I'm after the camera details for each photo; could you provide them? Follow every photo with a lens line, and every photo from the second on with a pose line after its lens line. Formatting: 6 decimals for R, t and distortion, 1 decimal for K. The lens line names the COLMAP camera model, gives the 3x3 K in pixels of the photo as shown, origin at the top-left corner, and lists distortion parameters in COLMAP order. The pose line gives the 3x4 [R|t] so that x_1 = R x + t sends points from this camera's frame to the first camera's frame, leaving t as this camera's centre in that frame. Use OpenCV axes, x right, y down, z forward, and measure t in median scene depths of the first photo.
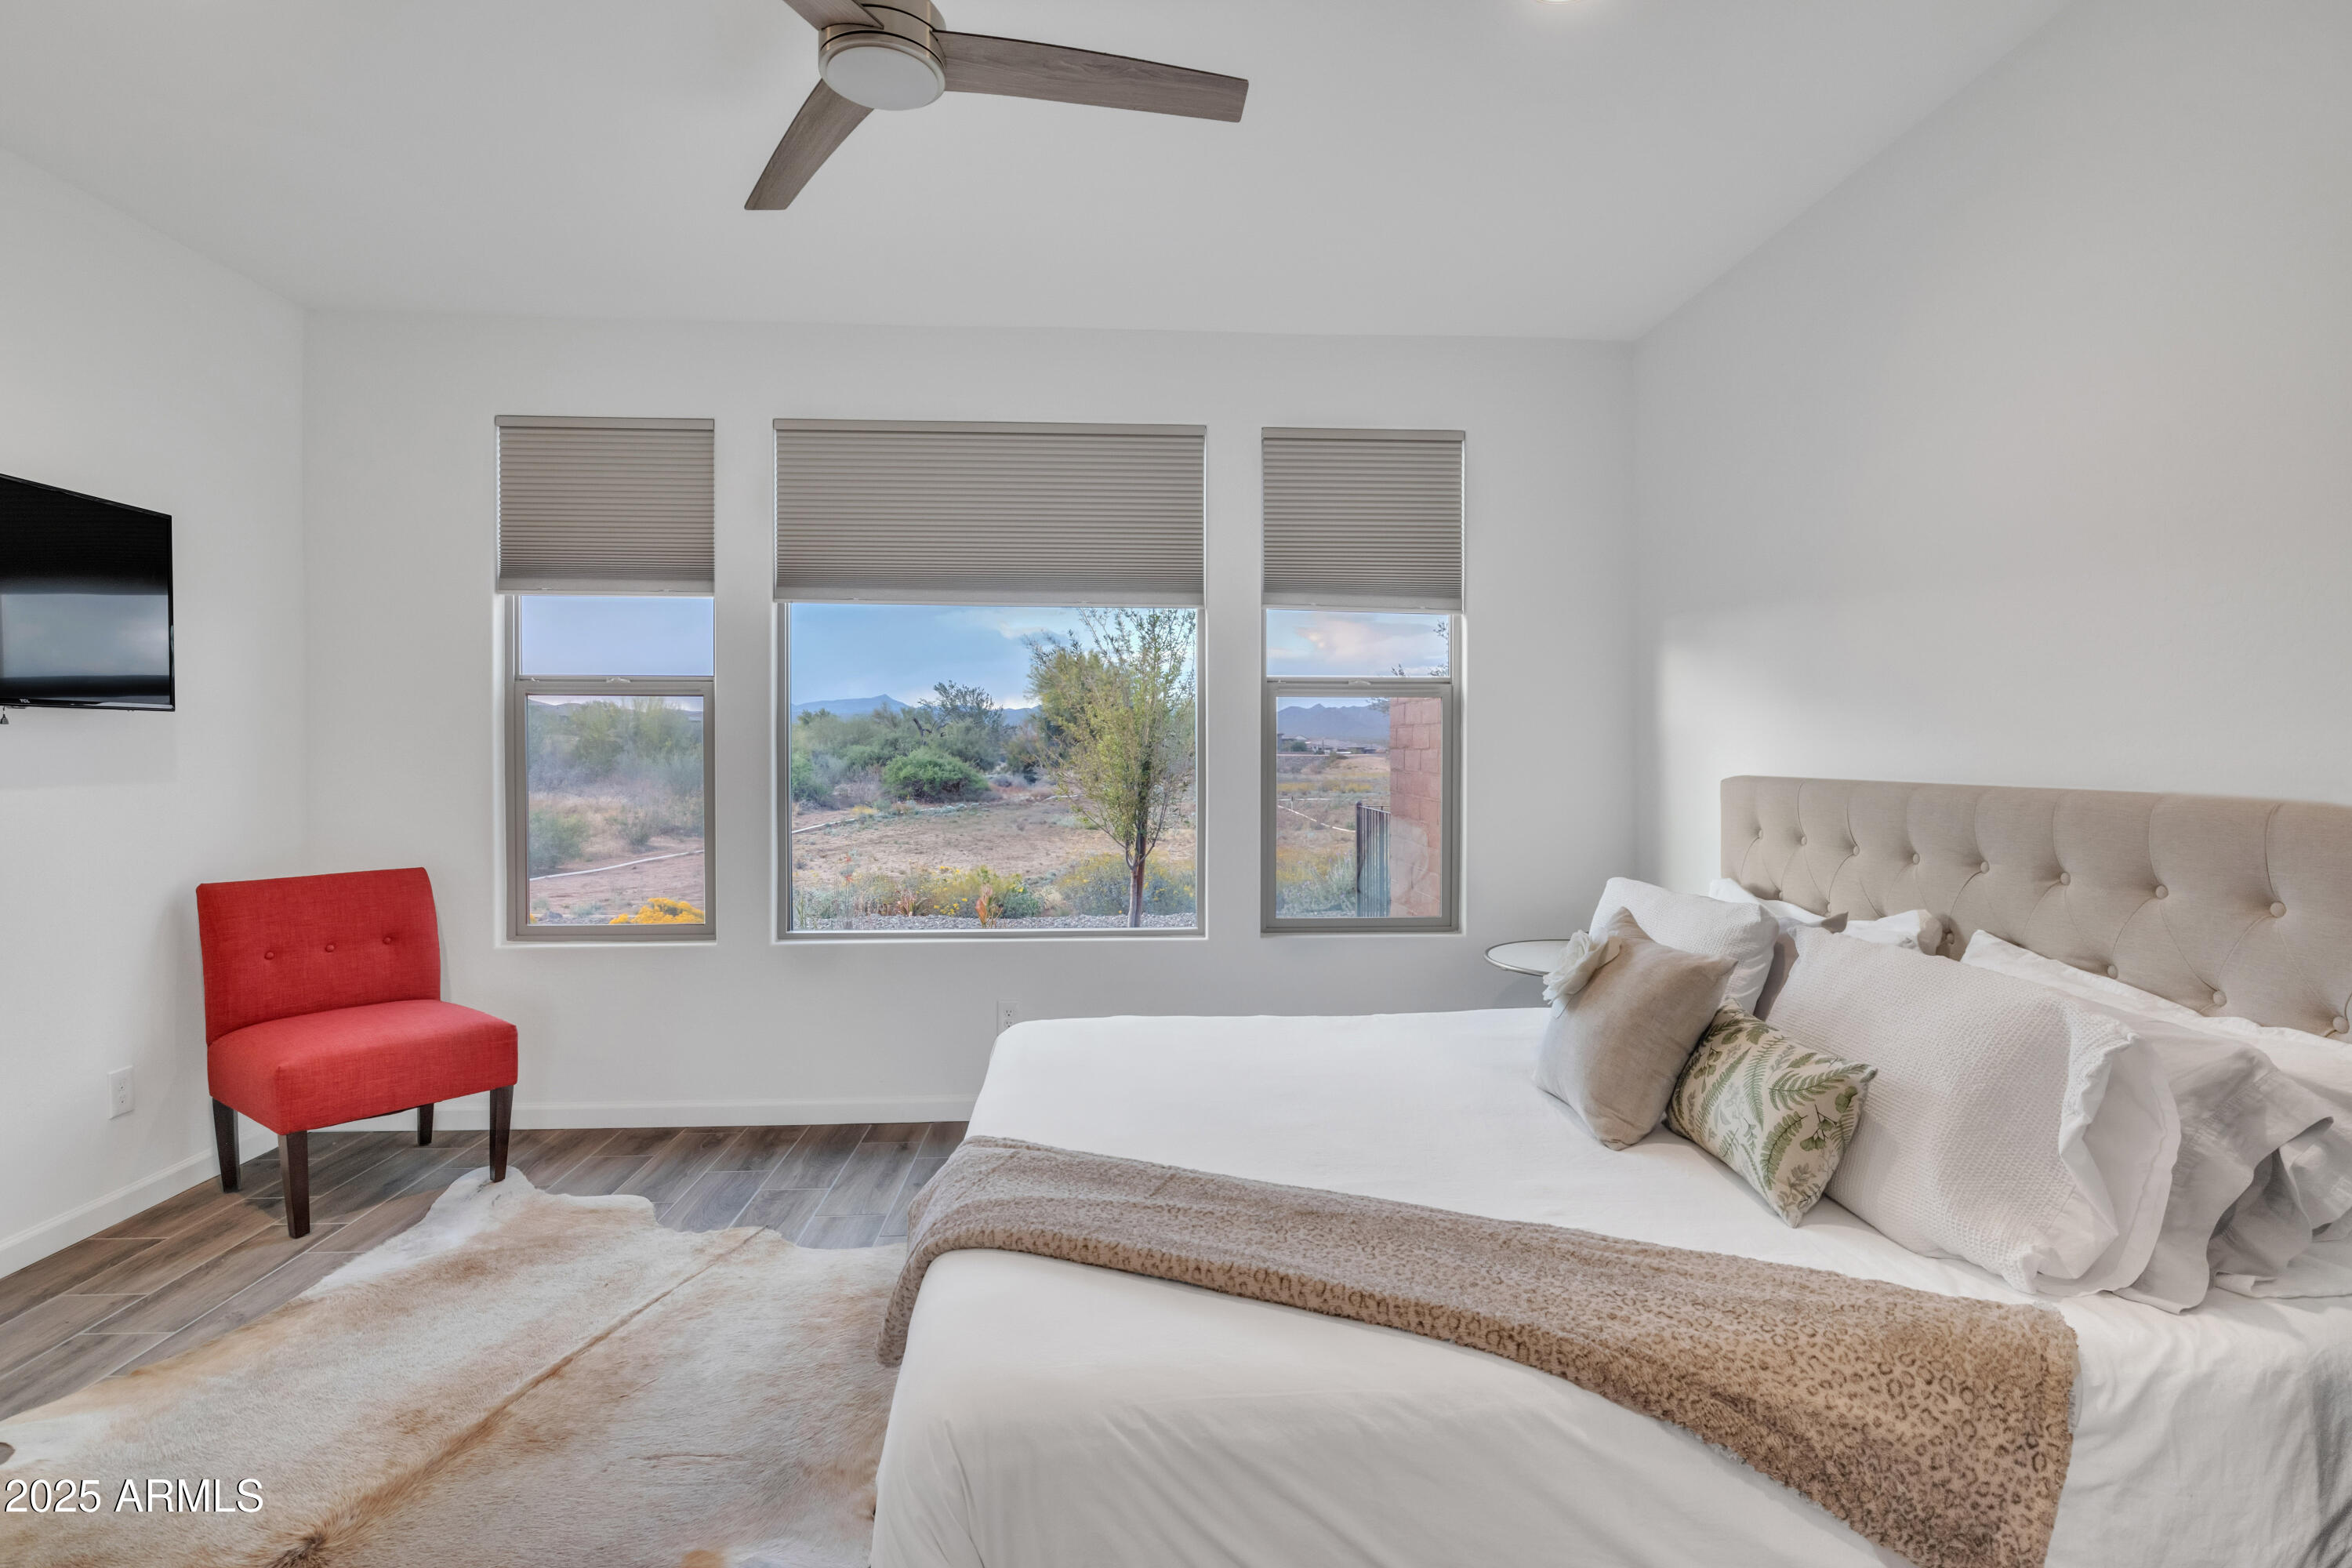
lens RADIAL K [[1187.3, 0, 1185.3], [0, 1187.3, 766.7], [0, 0, 1]] dist [-0.005018, -0.000316]
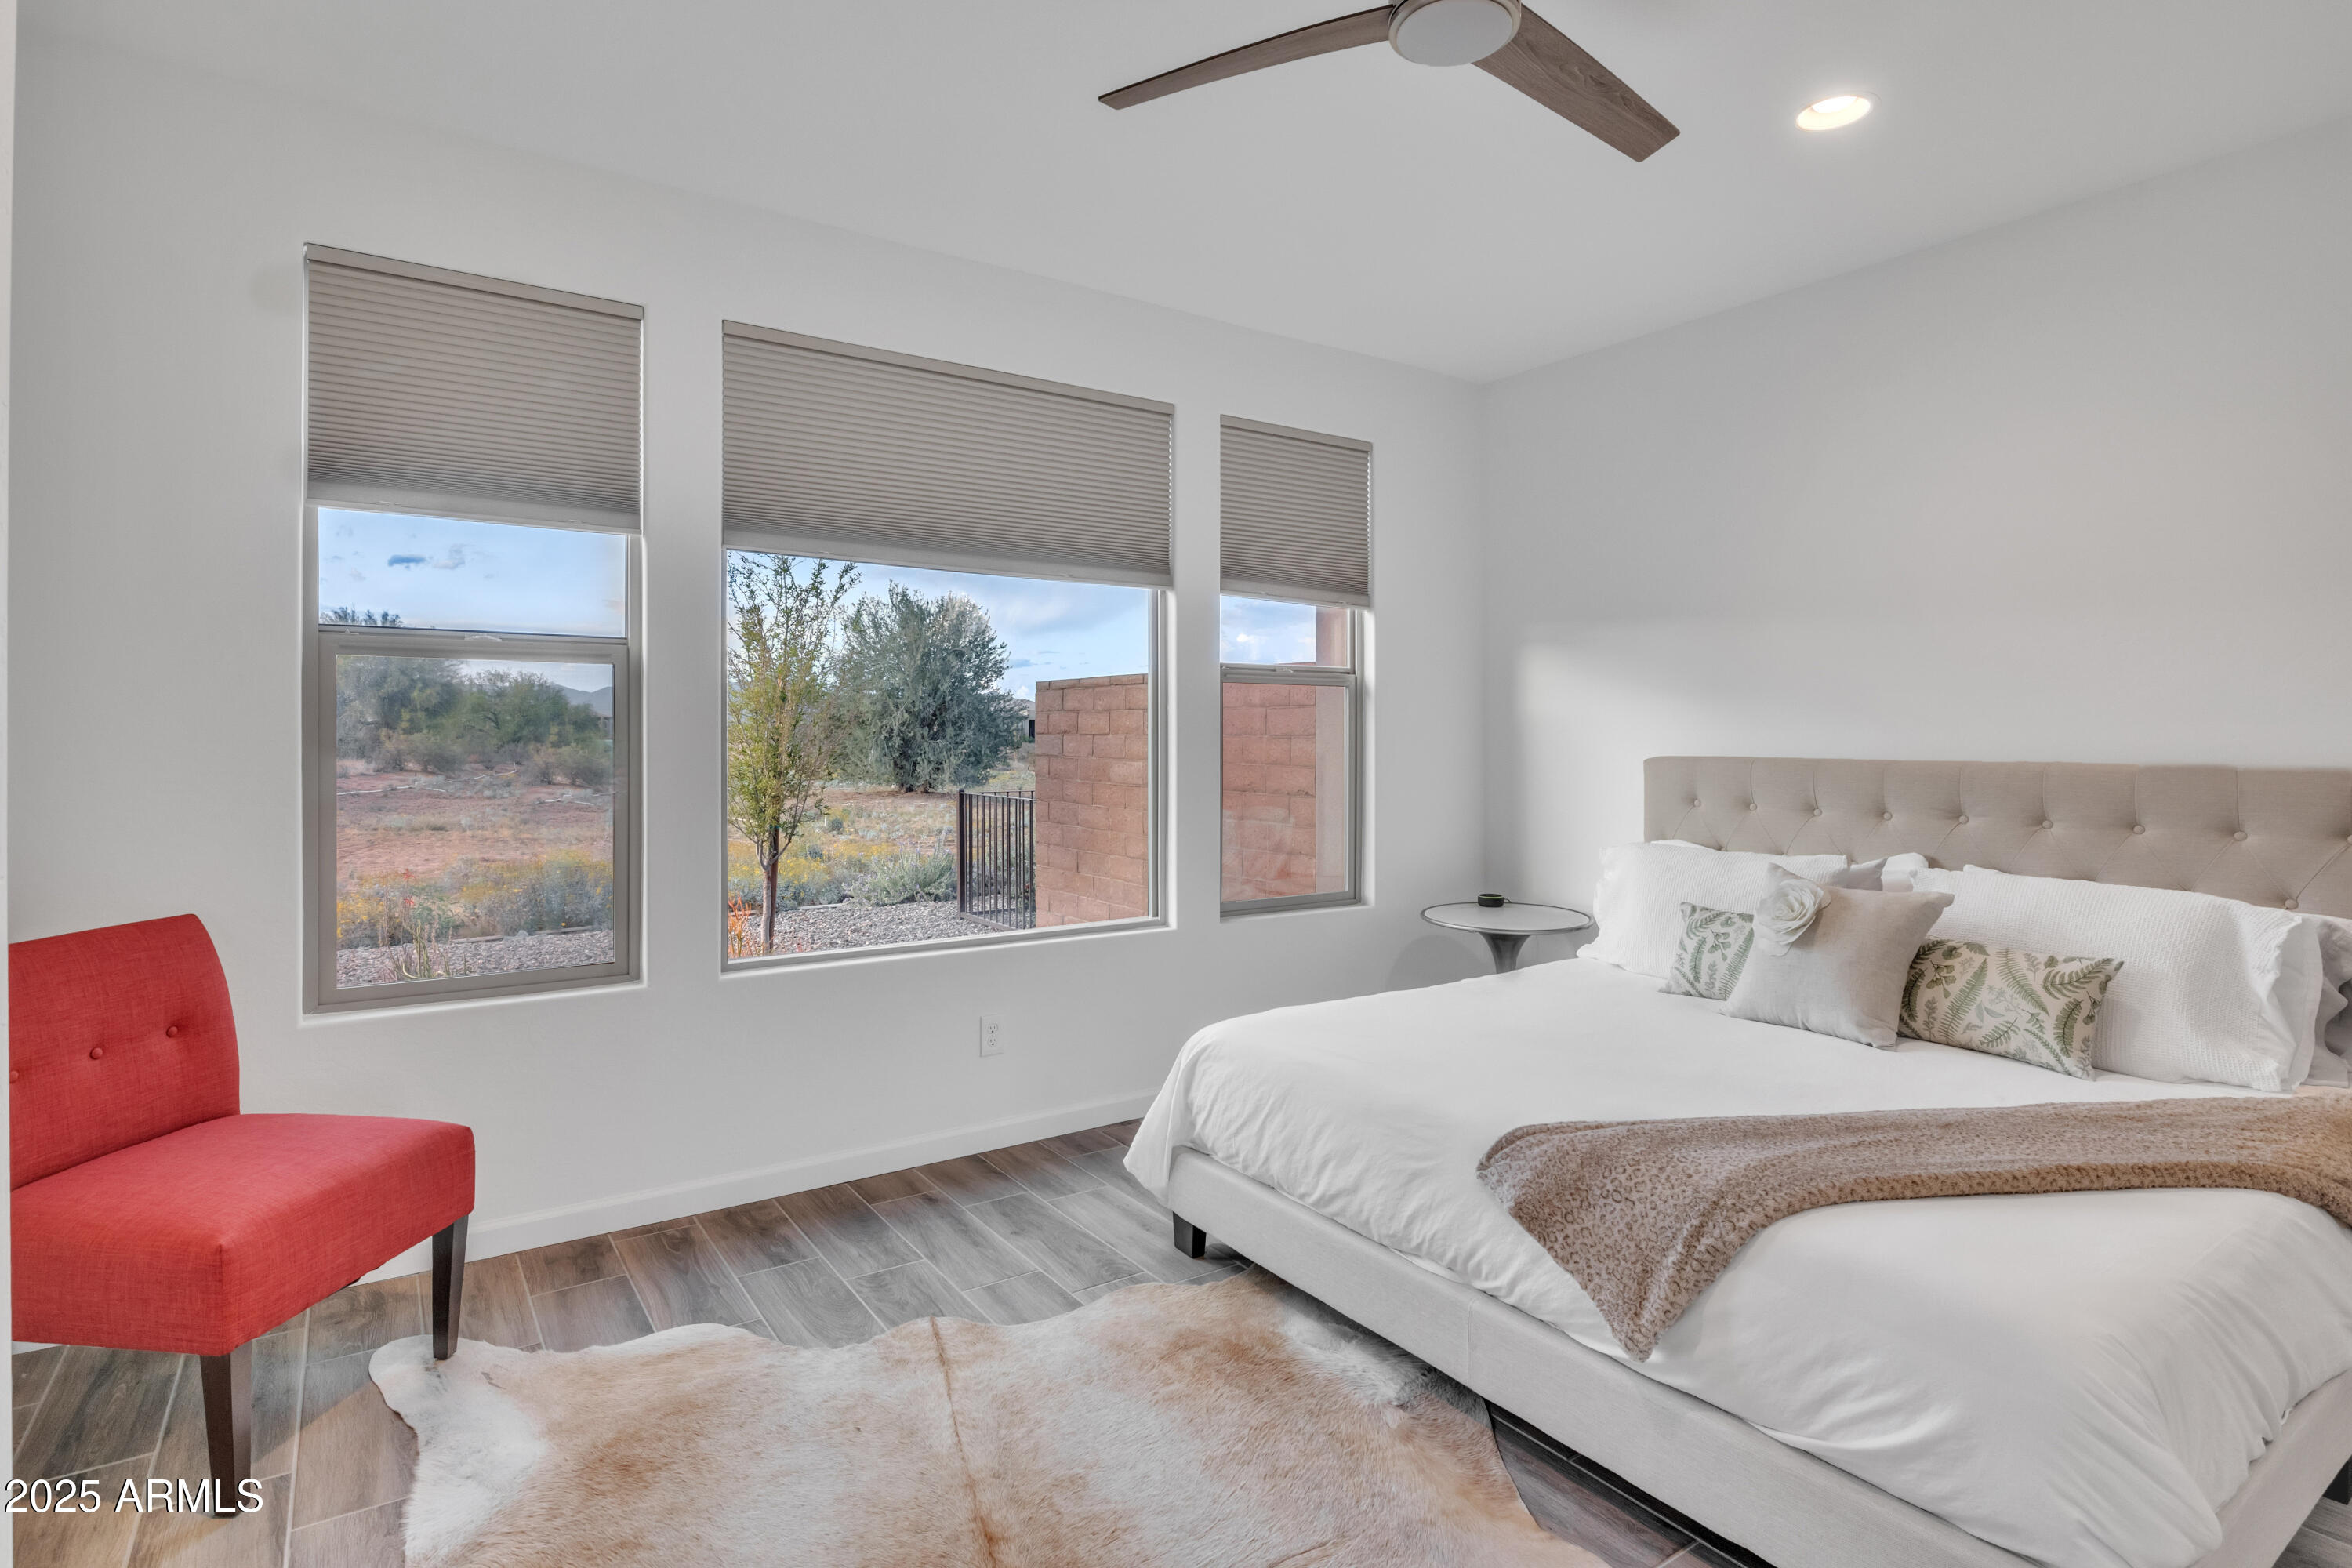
lens RADIAL K [[1194.3, 0, 1190.2], [0, 1194.3, 737.8], [0, 0, 1]] dist [-0.004038, -0.001007]
pose [[0.857750, 0.000910, 0.514066, -0.563915], [0.005356, 0.999928, -0.010707, -0.001201], [-0.514039, 0.011937, 0.857684, 0.176876]]
